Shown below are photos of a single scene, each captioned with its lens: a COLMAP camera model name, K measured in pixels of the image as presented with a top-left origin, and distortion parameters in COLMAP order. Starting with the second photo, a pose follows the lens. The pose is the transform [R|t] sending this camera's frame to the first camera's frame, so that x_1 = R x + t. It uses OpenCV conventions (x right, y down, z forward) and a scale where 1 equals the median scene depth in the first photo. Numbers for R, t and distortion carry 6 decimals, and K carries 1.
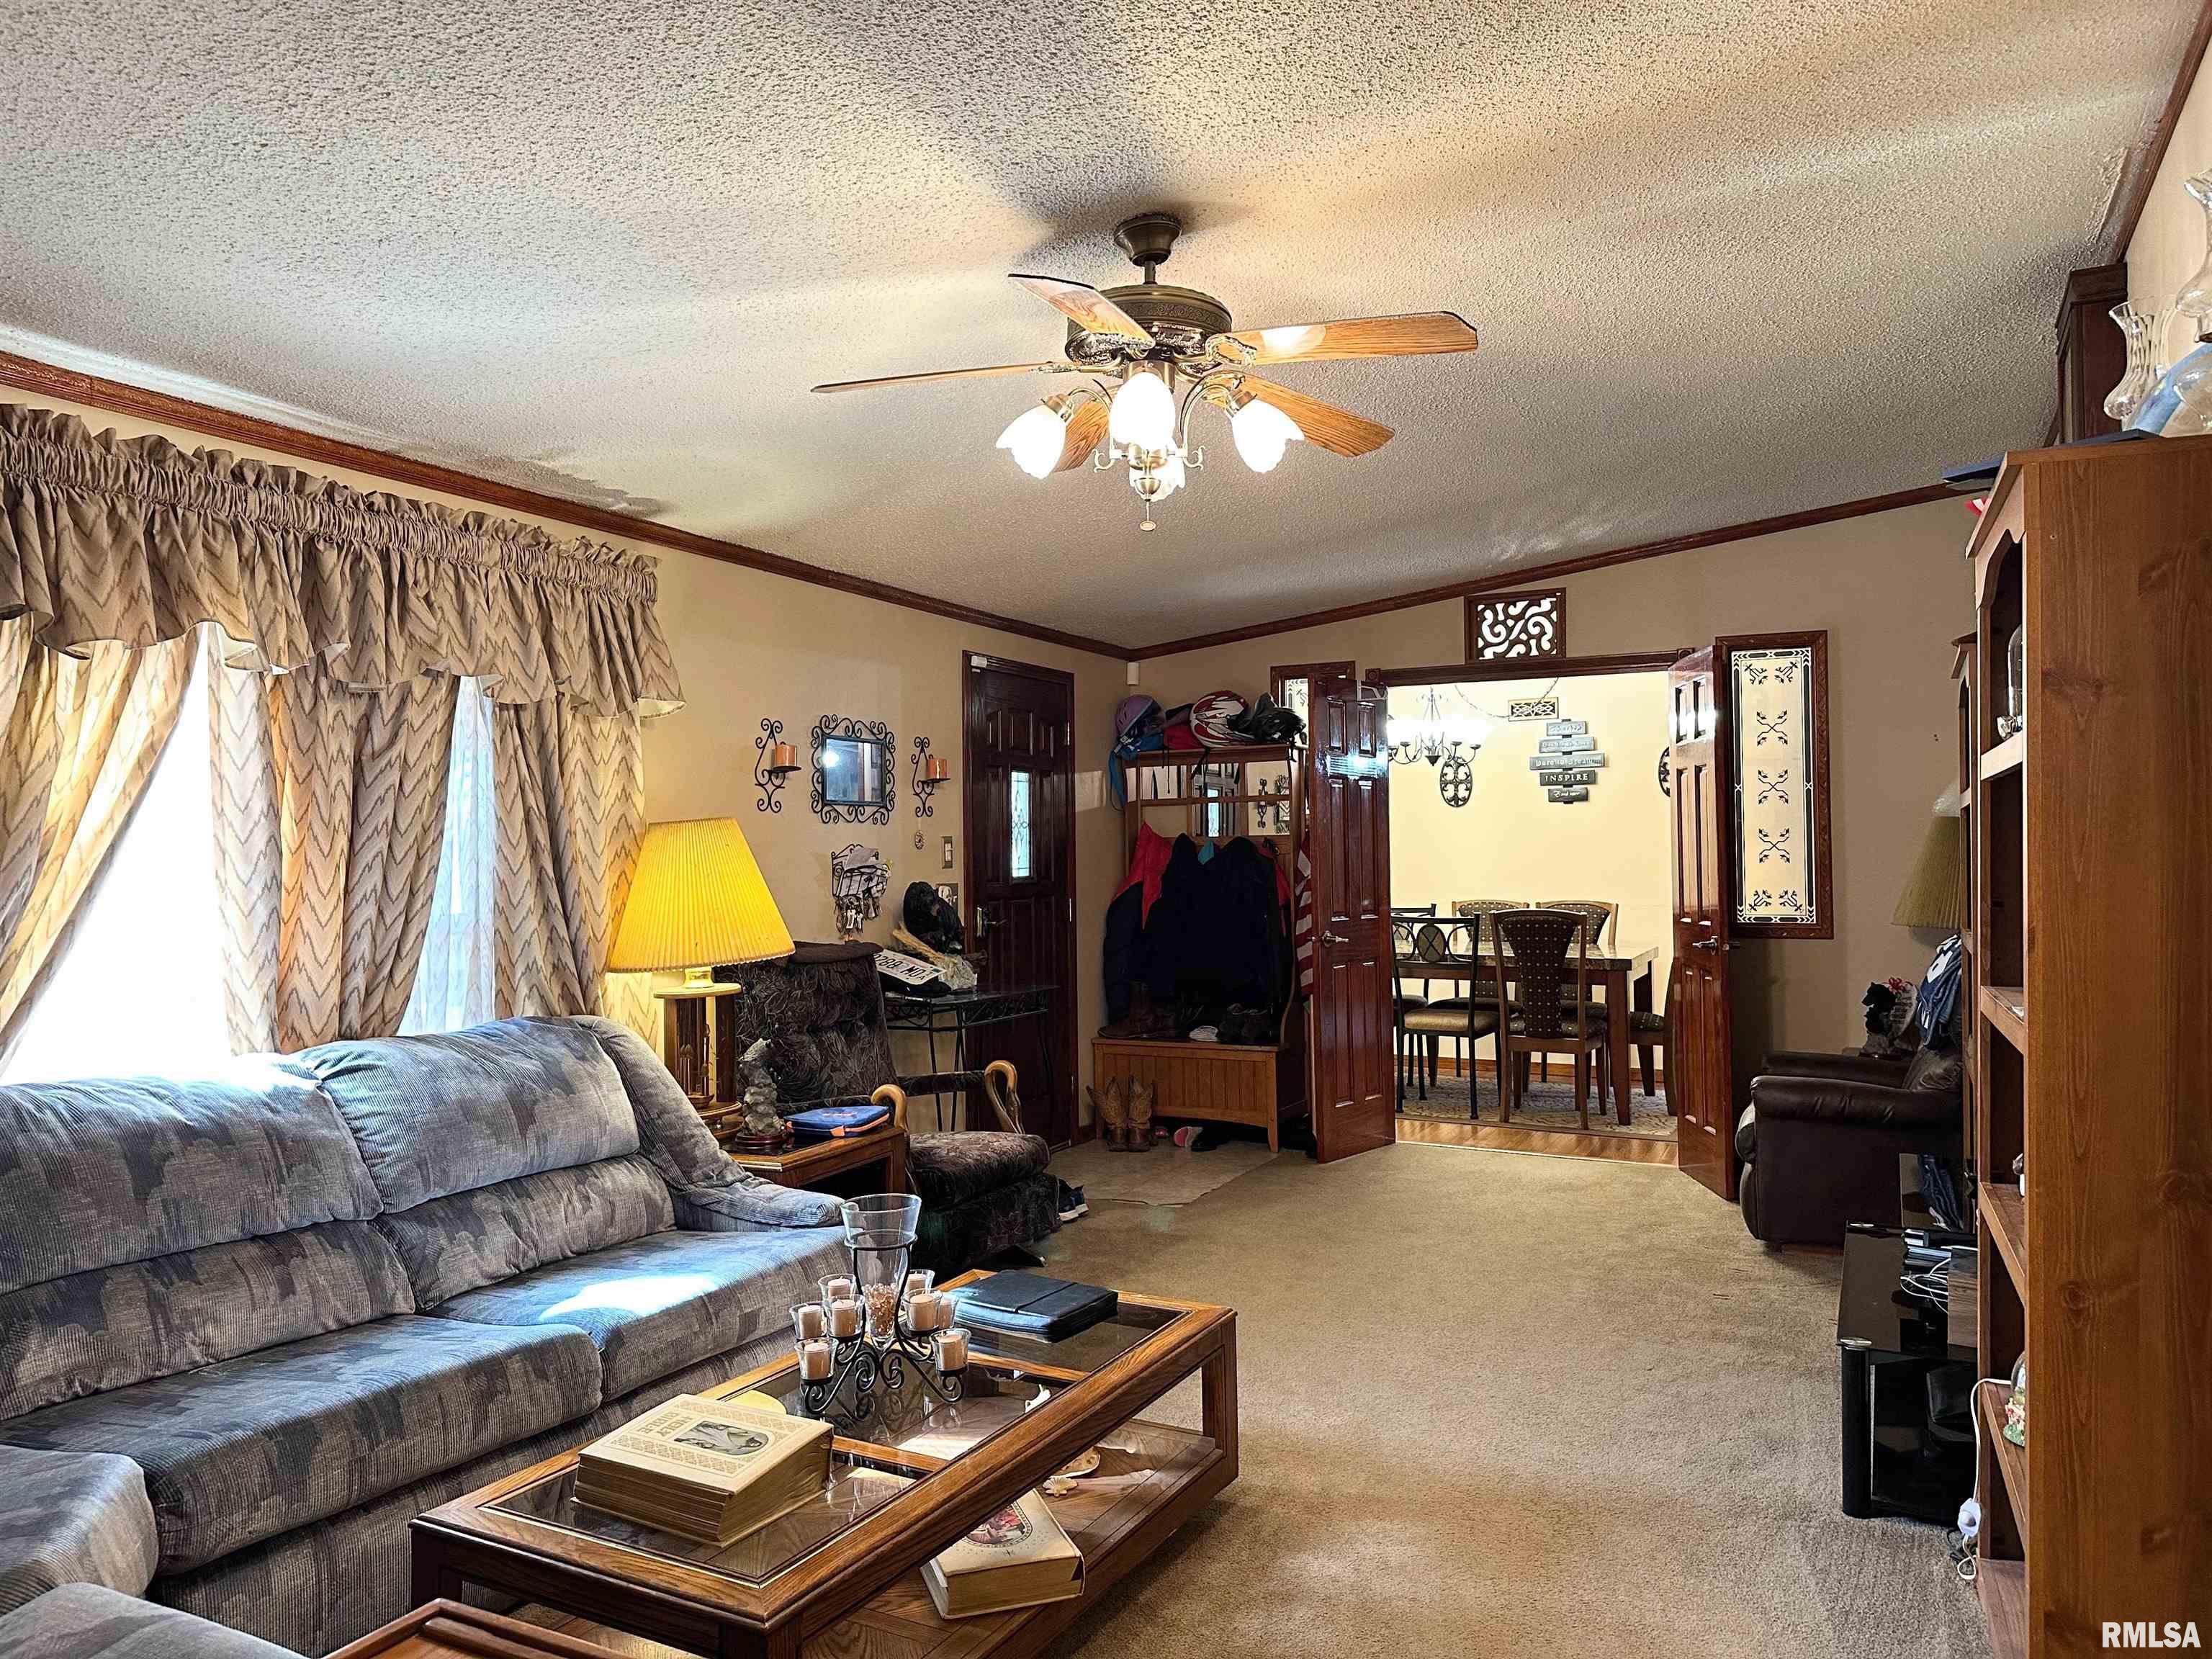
lens RADIAL K [[1548.2, 0, 1106.7], [0, 1548.2, 916.7], [0, 0, 1]] dist [0.038360, -0.196871]
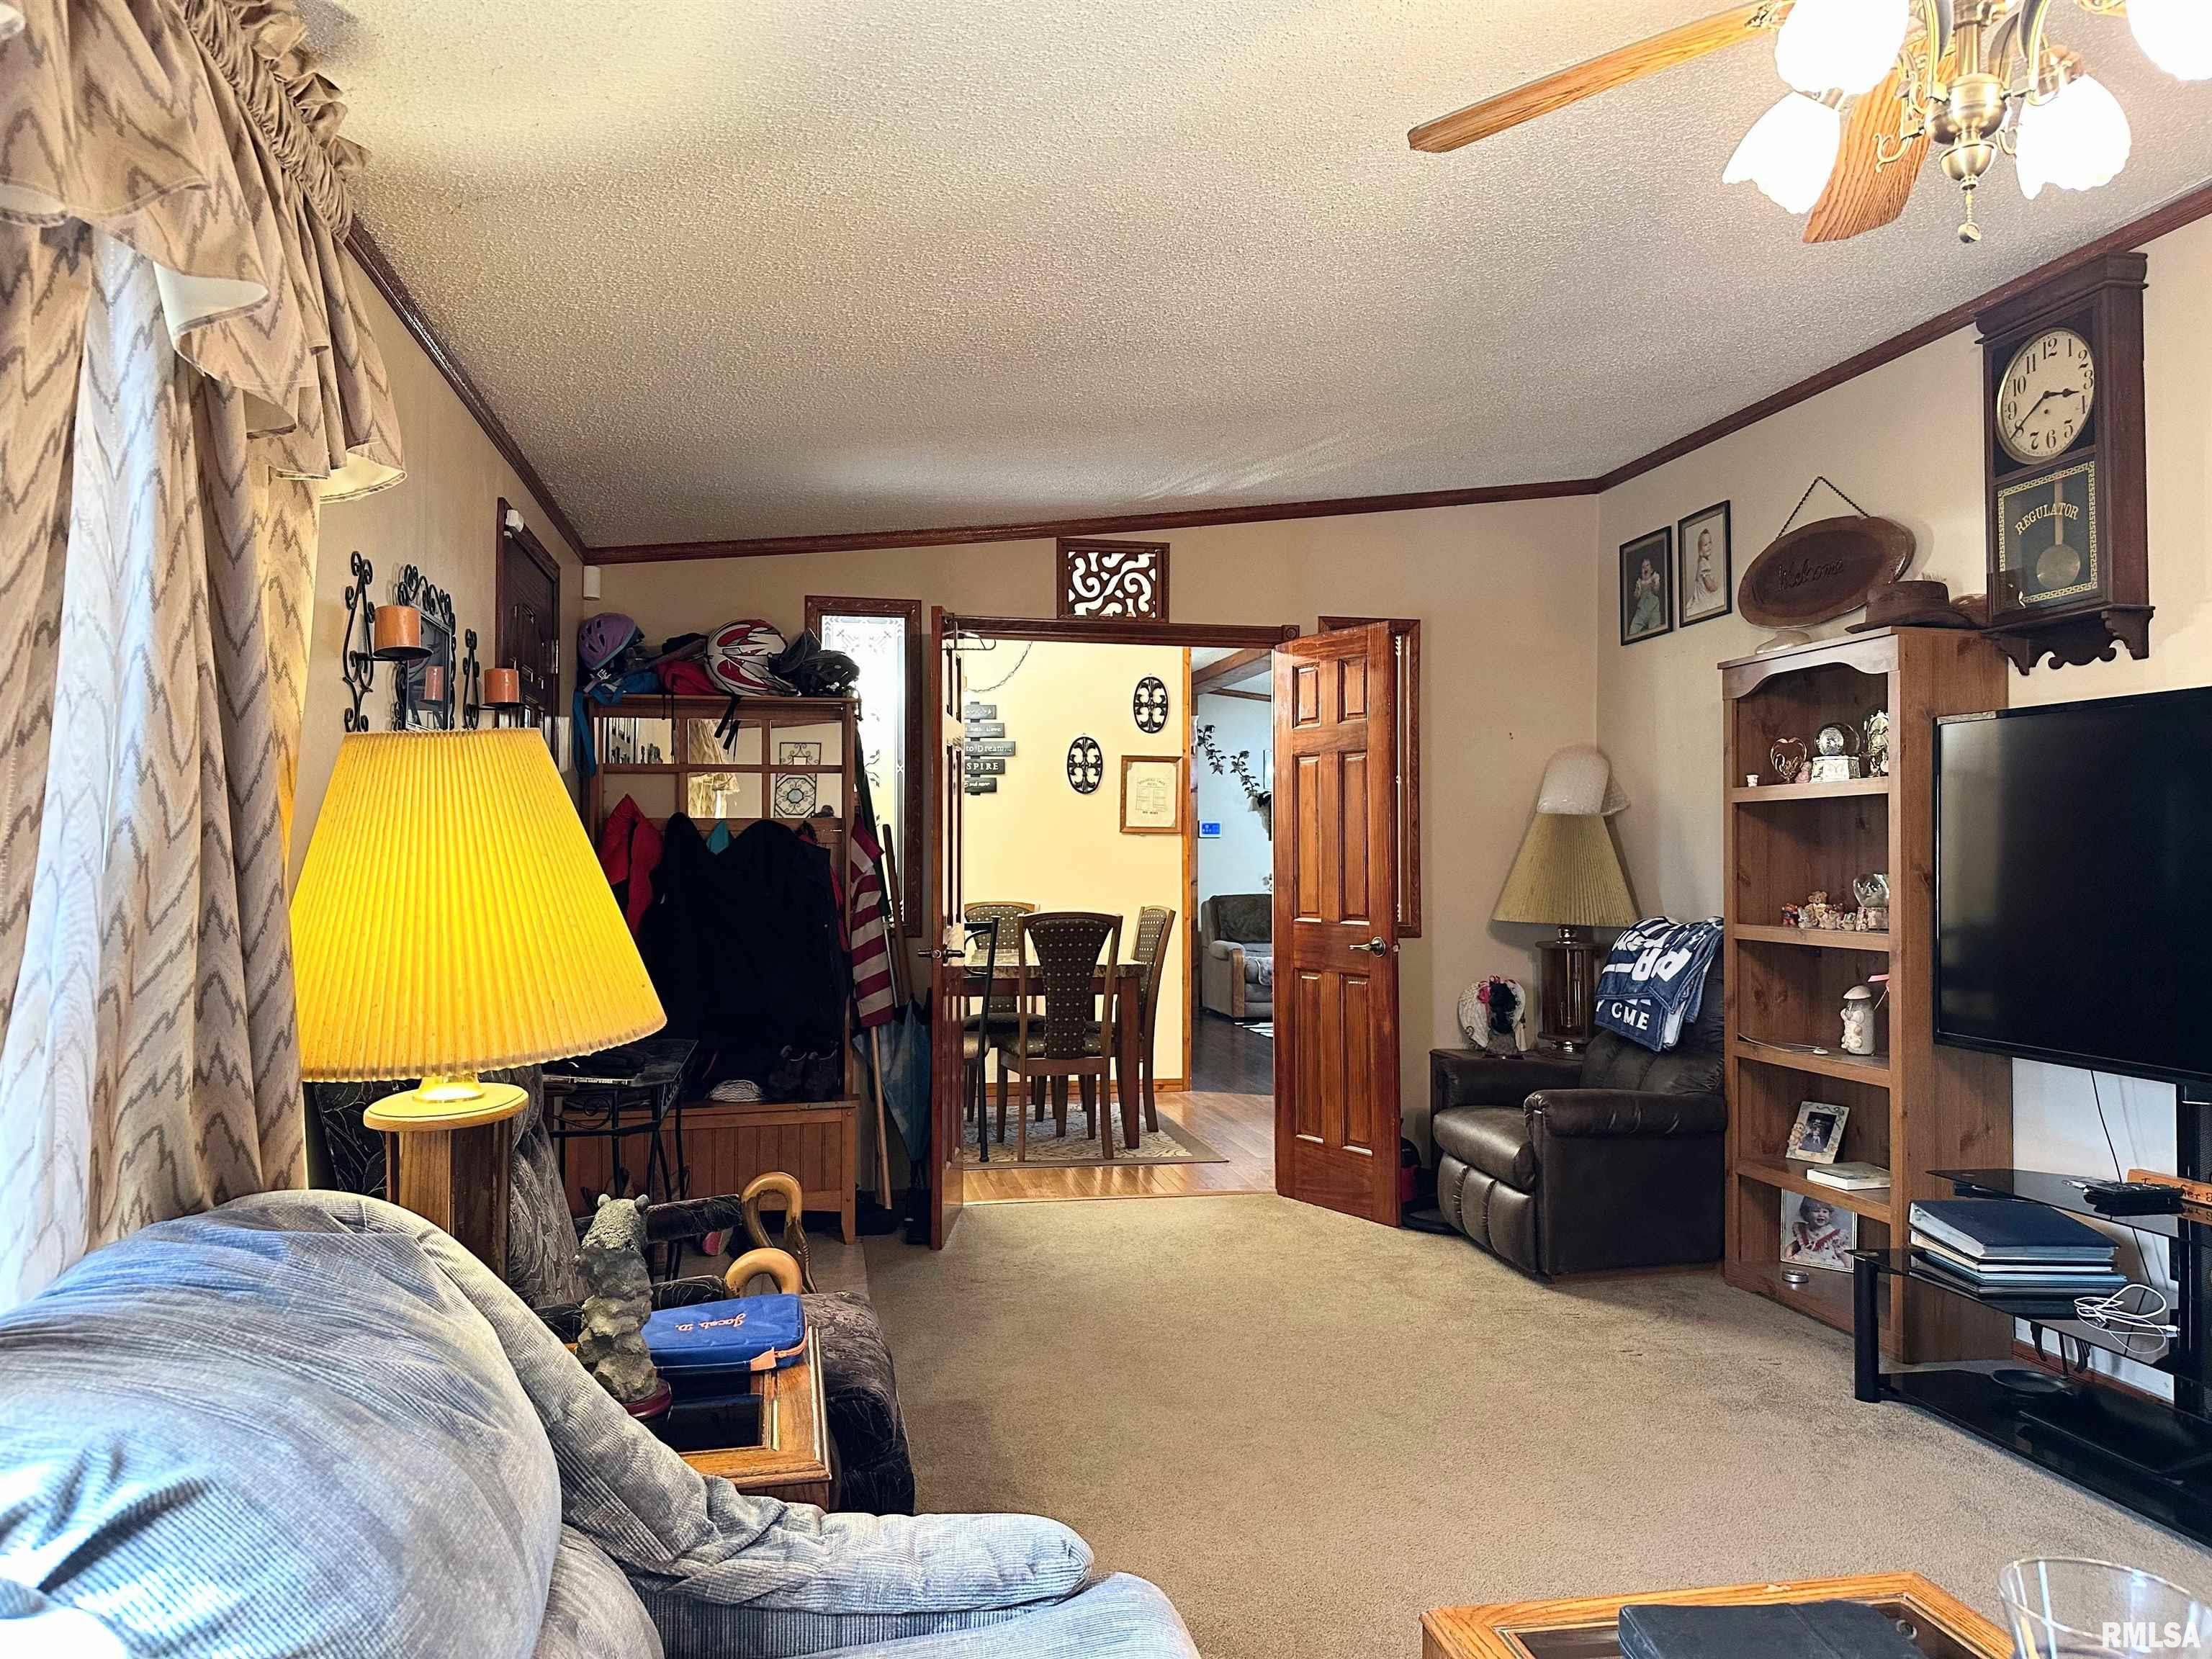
lens RADIAL K [[1535.4, 0, 1100.5], [0, 1535.4, 835.7], [0, 0, 1]] dist [0.159126, -0.192279]
pose [[0.772449, 0.017633, 0.634832, -0.281159], [0.019452, 0.998489, -0.051402, -0.002326], [-0.634778, 0.052054, 0.770939, 0.351967]]
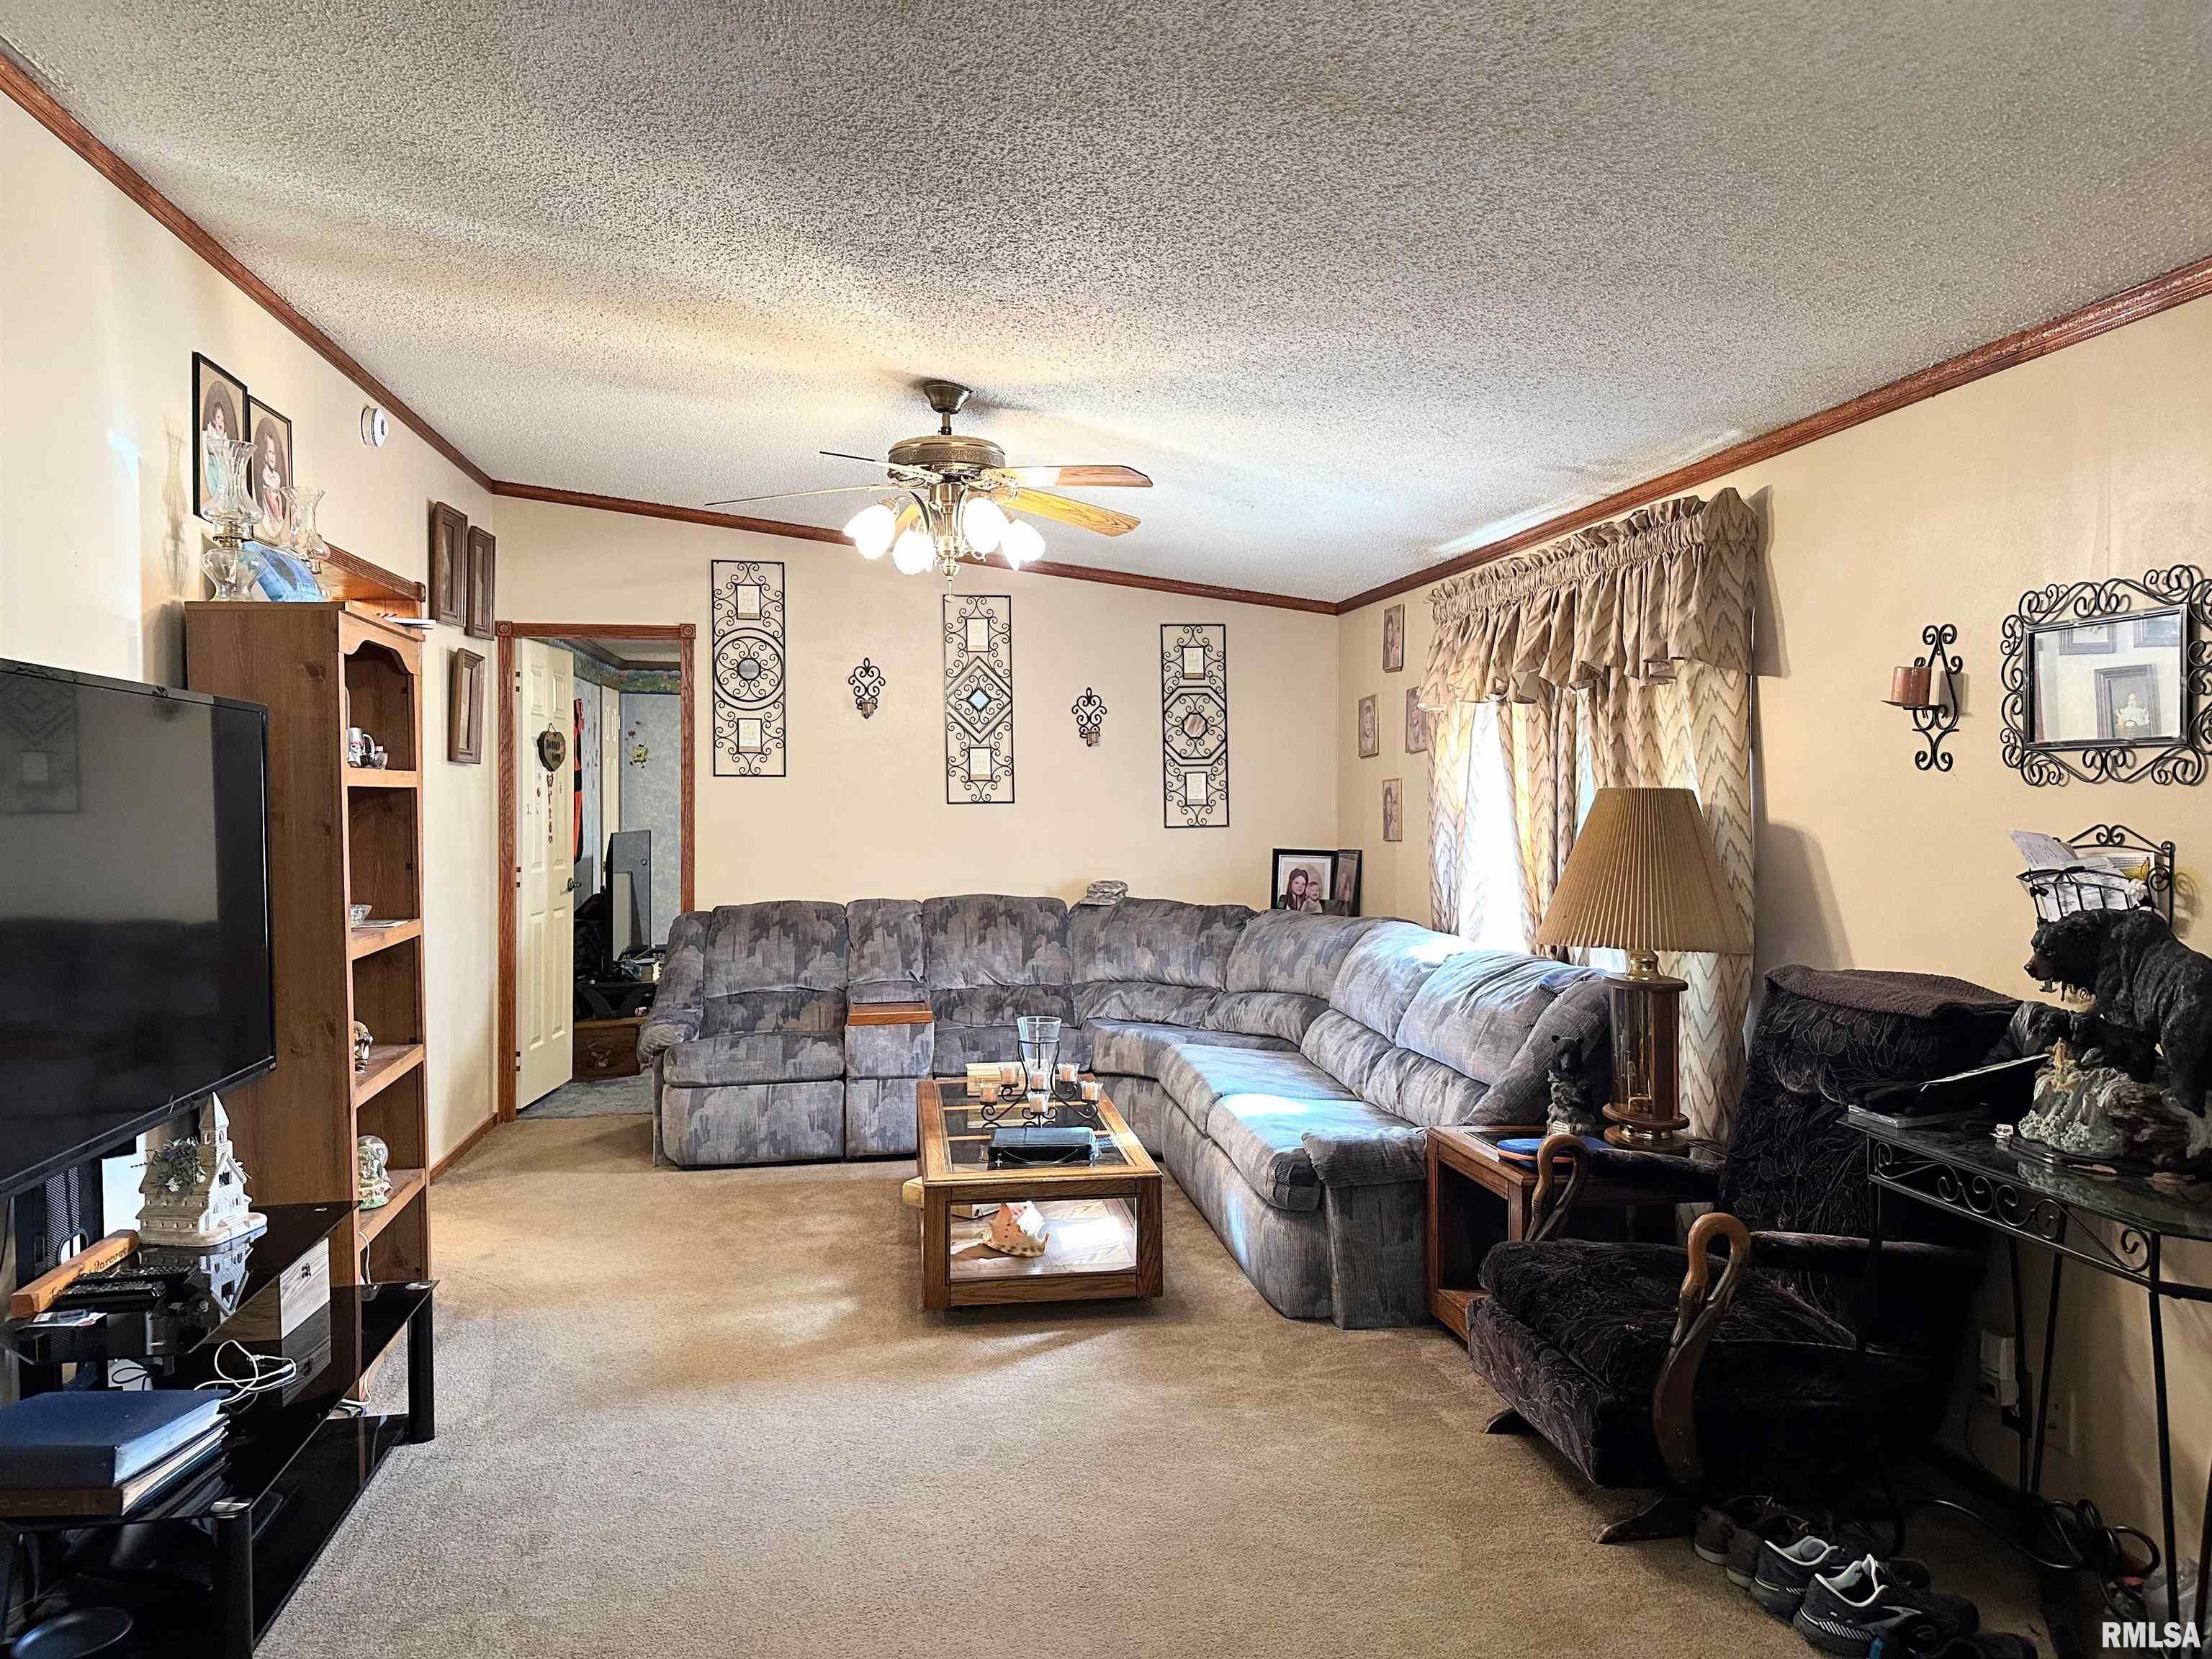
lens RADIAL K [[1535.4, 0, 1100.5], [0, 1535.4, 835.7], [0, 0, 1]] dist [0.159126, -0.192279]
pose [[-0.806868, 0.020854, -0.590364, 0.372001], [-0.016634, 0.998178, 0.057993, -0.058271], [0.590498, 0.056612, -0.805051, 1.069463]]
